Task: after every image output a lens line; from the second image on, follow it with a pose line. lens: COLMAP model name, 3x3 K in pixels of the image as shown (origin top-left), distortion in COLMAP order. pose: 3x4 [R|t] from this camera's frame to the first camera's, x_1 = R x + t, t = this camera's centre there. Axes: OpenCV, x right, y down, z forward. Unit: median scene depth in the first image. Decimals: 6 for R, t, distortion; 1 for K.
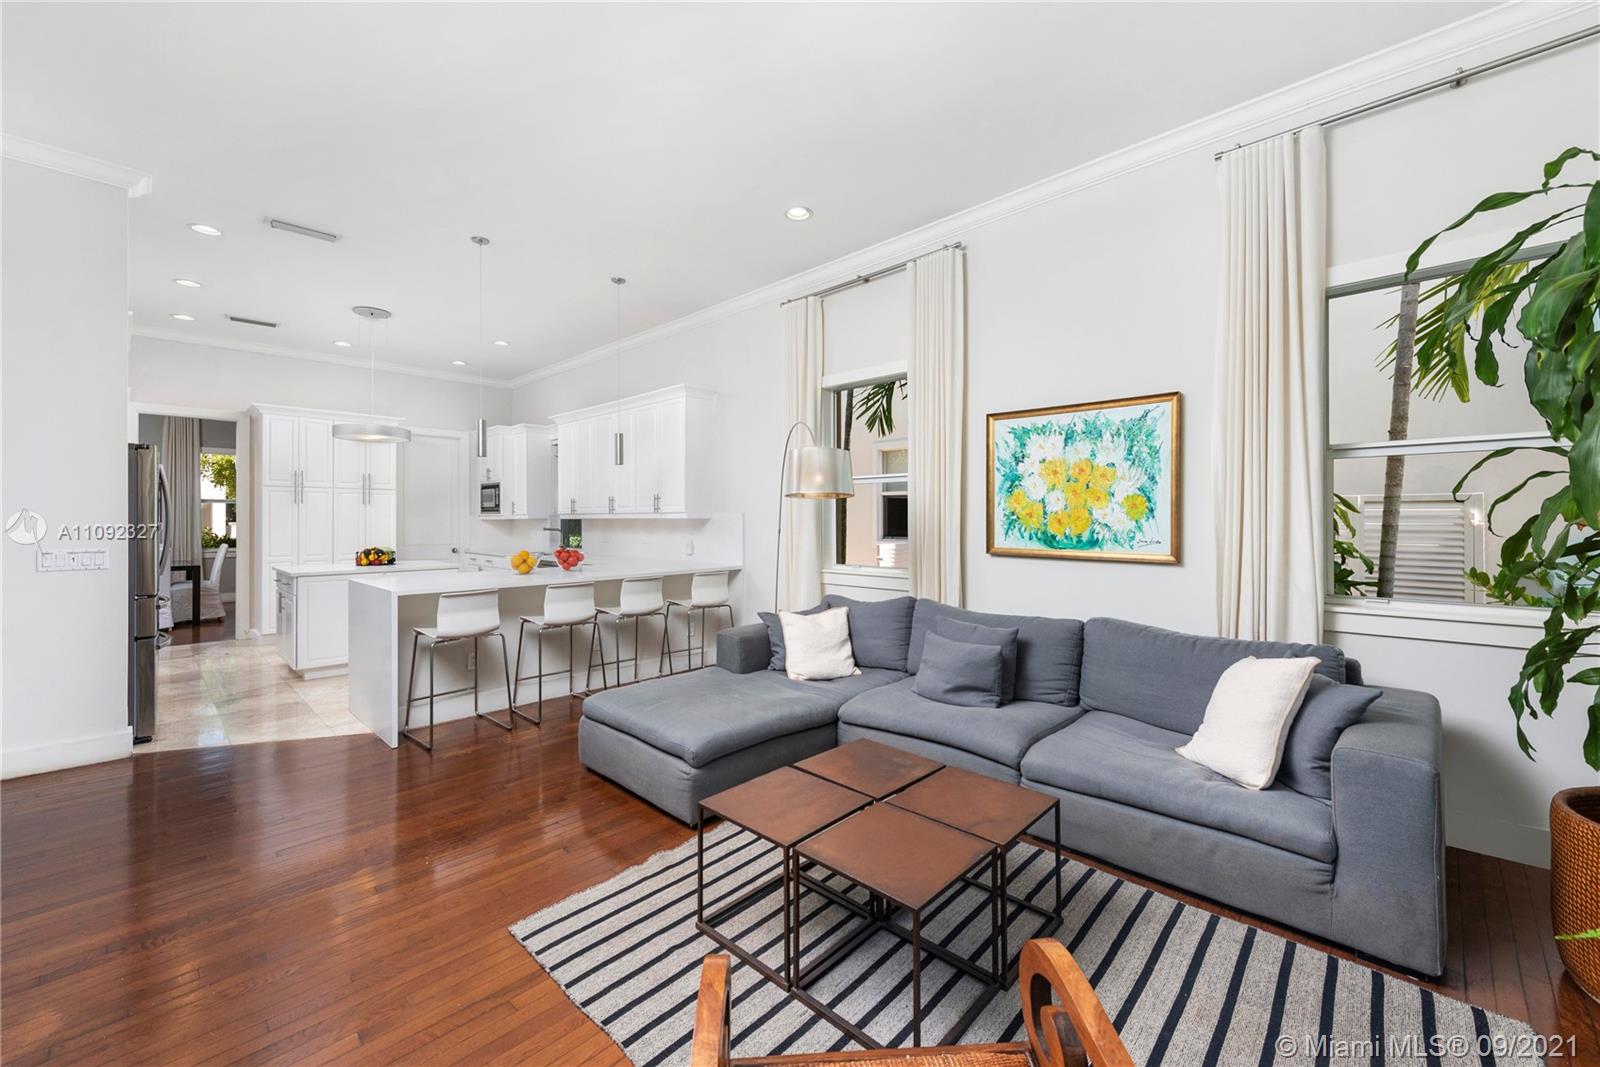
lens RADIAL K [[630.7, 0, 800.0], [0, 630.7, 533.5], [0, 0, 1]] dist [-0.010178, -0.000137]
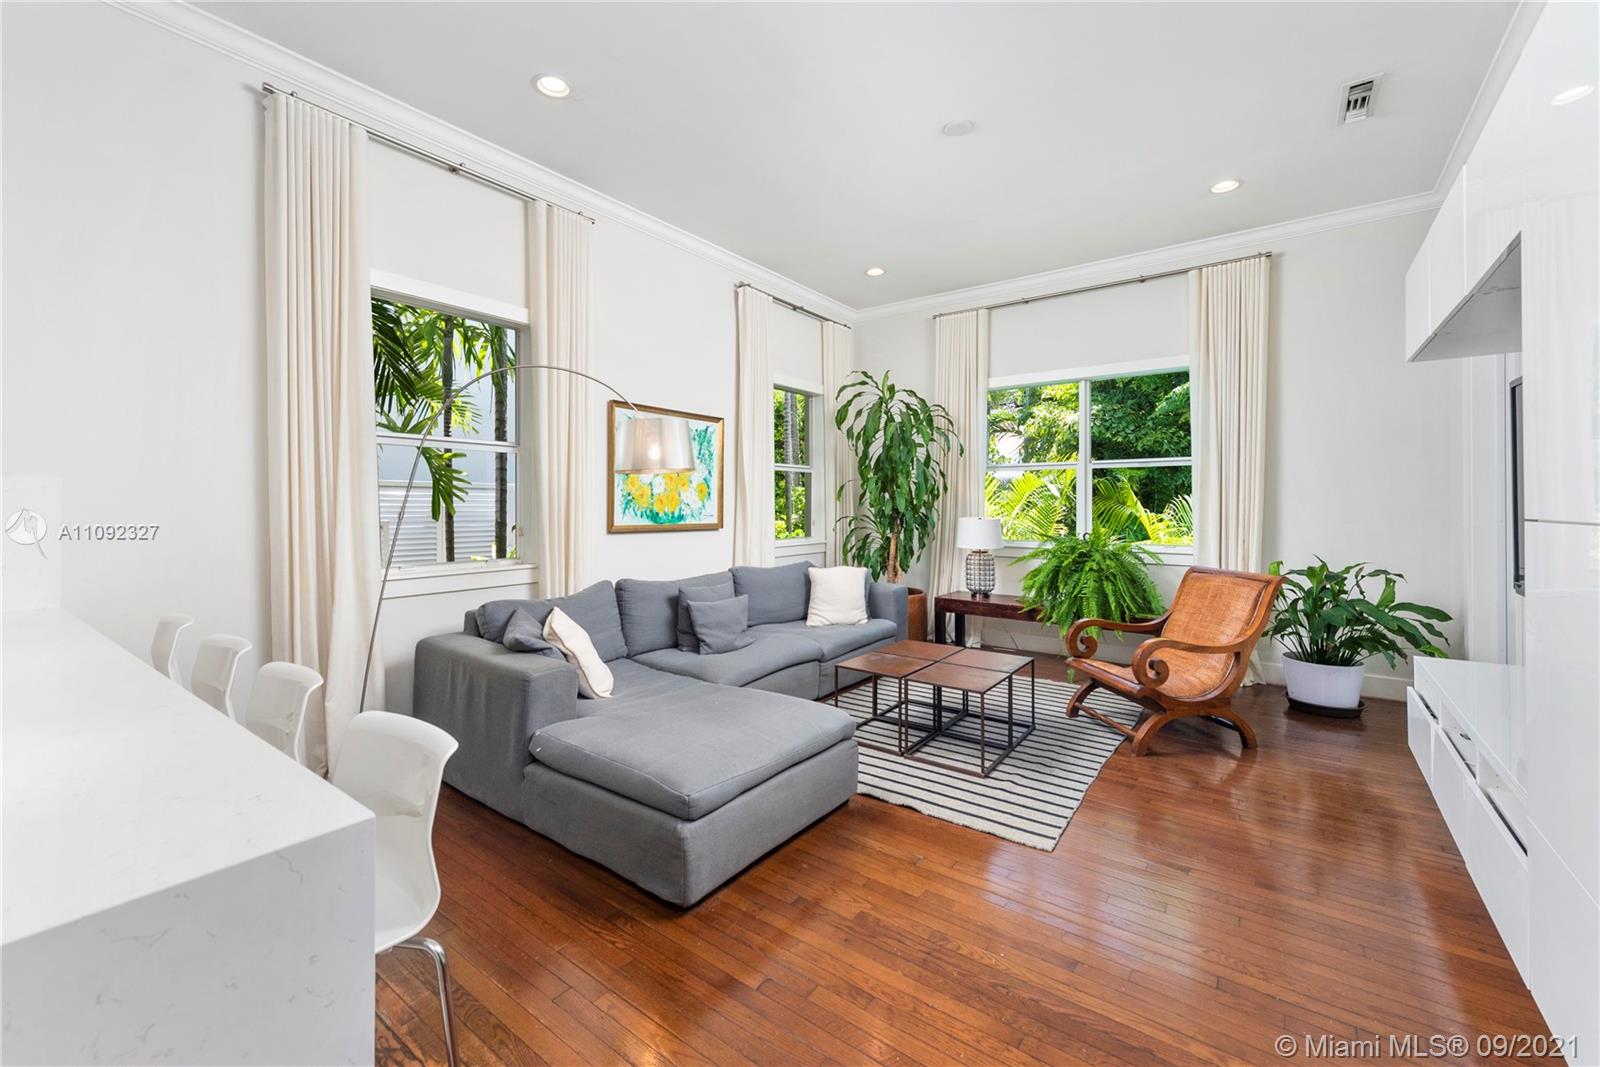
lens RADIAL K [[638.4, 0, 804.3], [0, 638.4, 505.5], [0, 0, 1]] dist [0.011834, -0.006210]
pose [[-0.121026, -0.008021, 0.992617, -0.897167], [0.017455, 0.999796, 0.010207, -0.019435], [-0.992496, 0.018562, -0.120861, 0.890886]]
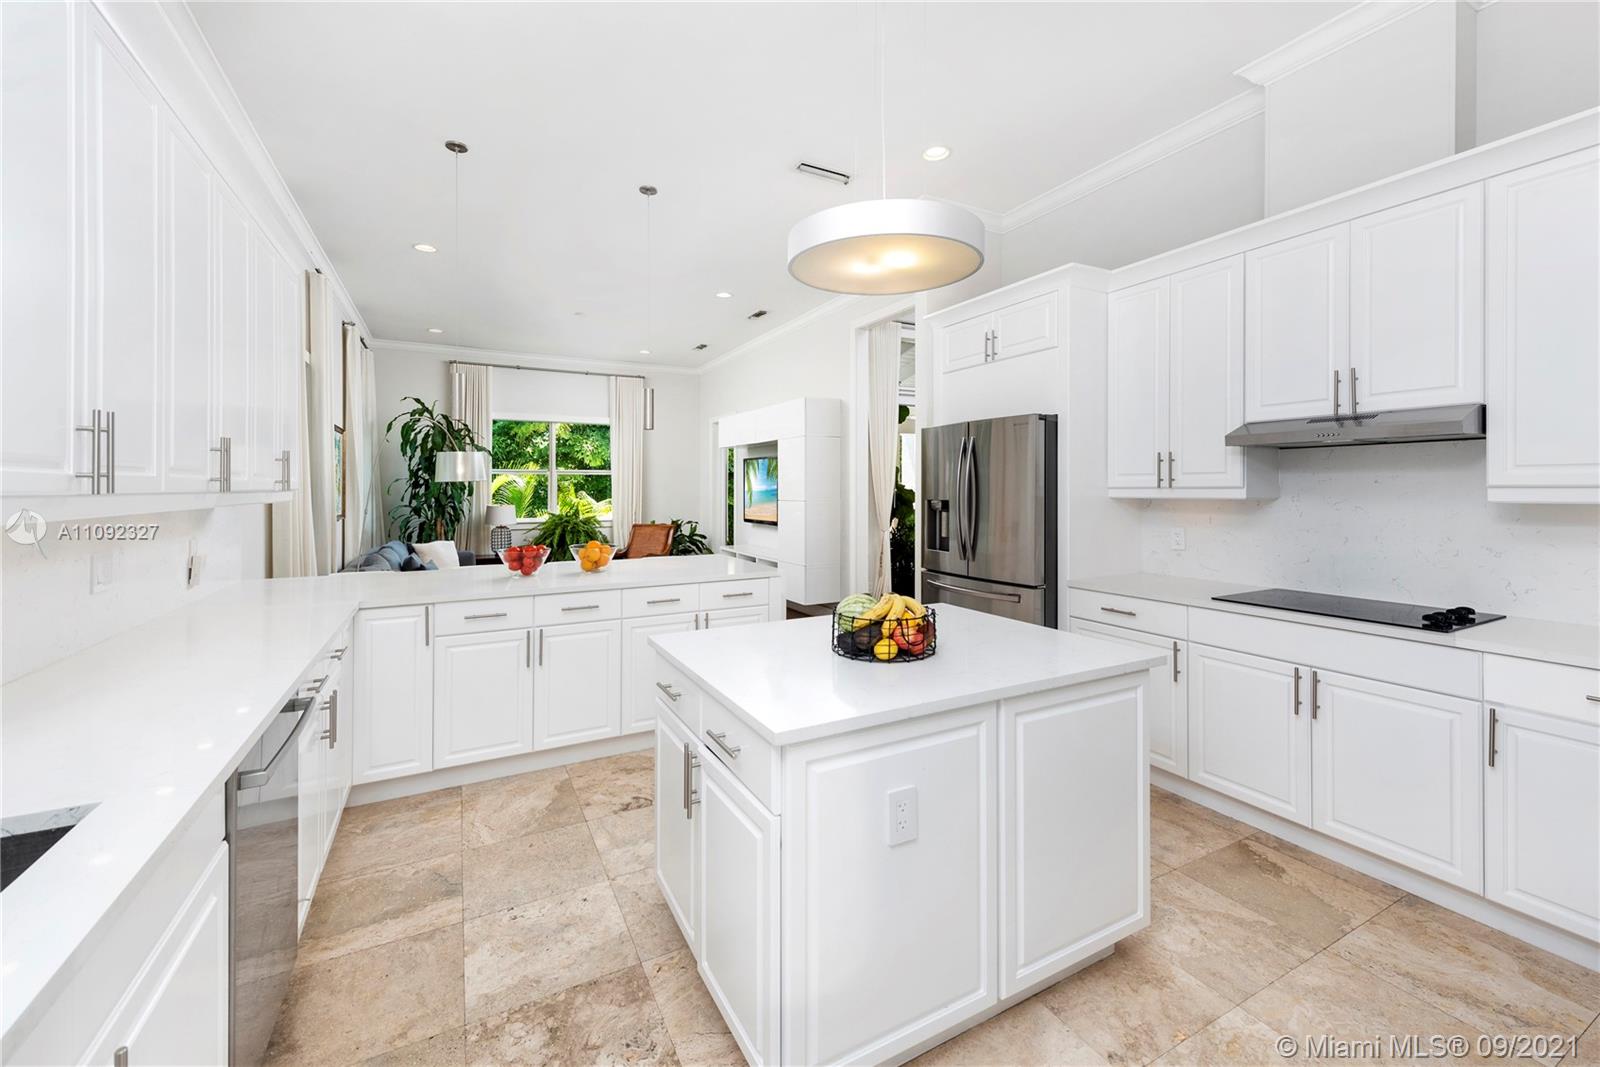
lens RADIAL K [[638.4, 0, 804.3], [0, 638.4, 505.5], [0, 0, 1]] dist [0.011834, -0.006210]
pose [[-0.947347, -0.009396, 0.320070, -1.252779], [0.005404, 0.998958, 0.045320, -0.069823], [-0.320162, 0.044663, -0.946309, 2.198007]]
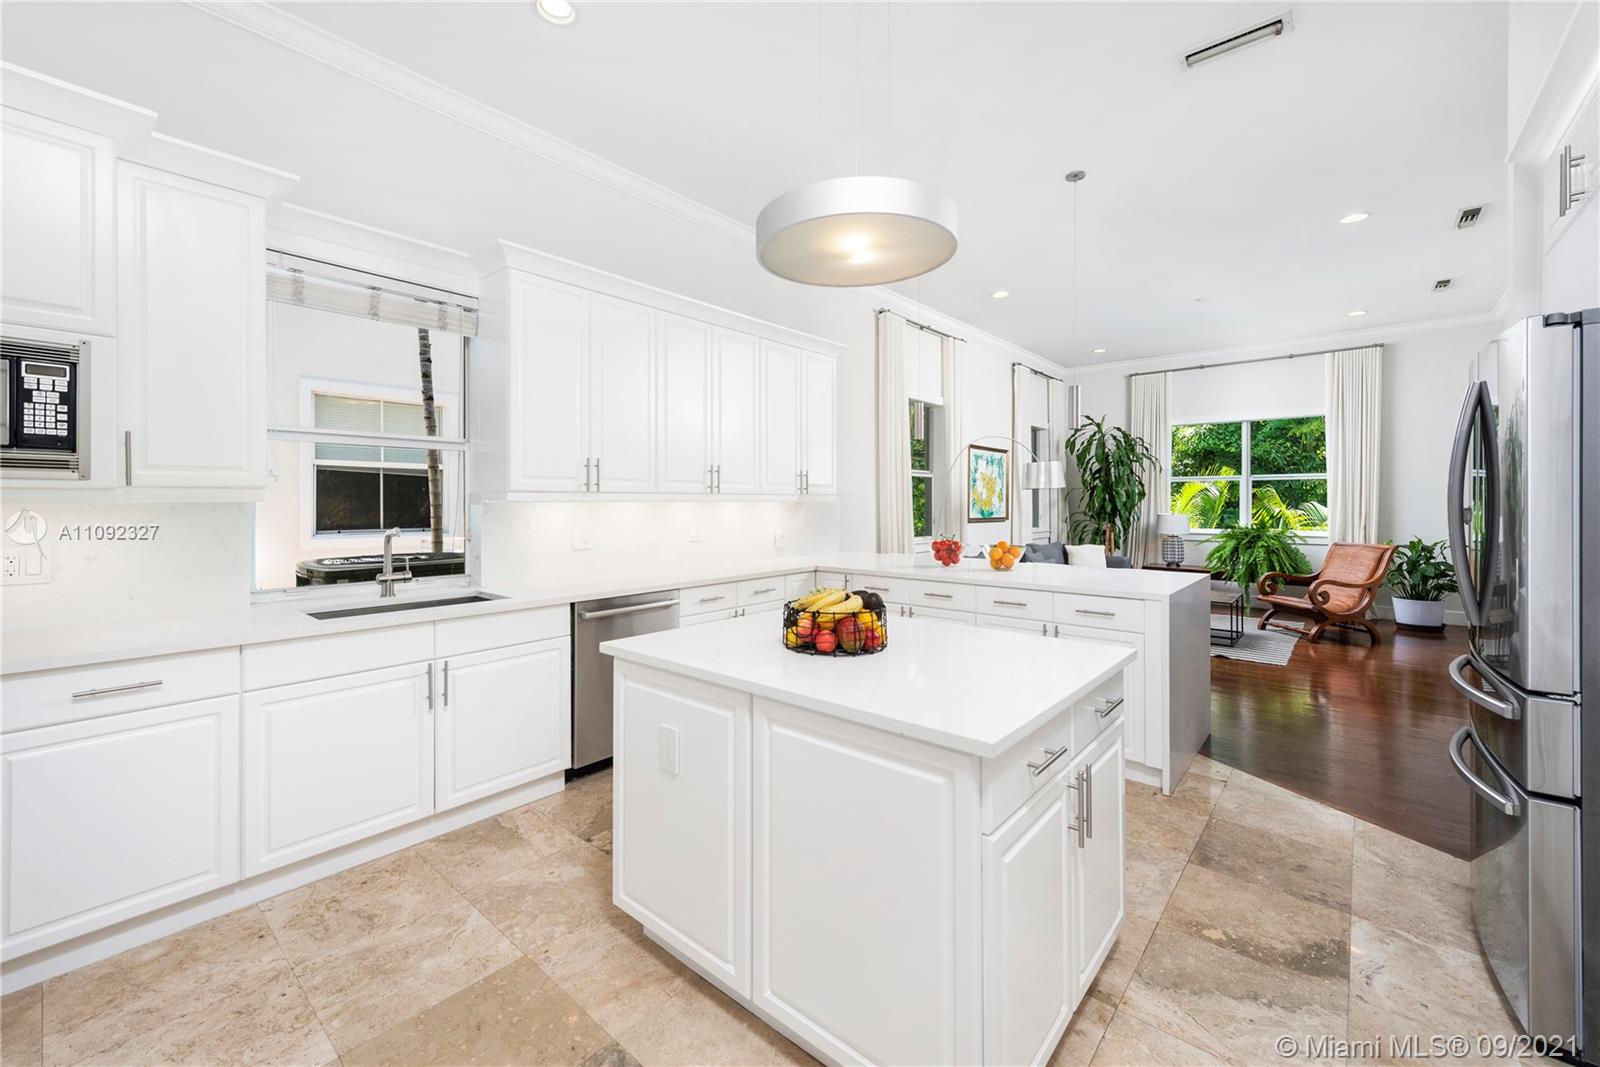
lens RADIAL K [[638.4, 0, 804.3], [0, 638.4, 505.5], [0, 0, 1]] dist [0.011834, -0.006210]
pose [[-0.041001, -0.008173, 0.999126, -1.678159], [0.018299, 0.999793, 0.008929, -0.041860], [-0.998992, 0.018649, -0.040843, 1.711341]]
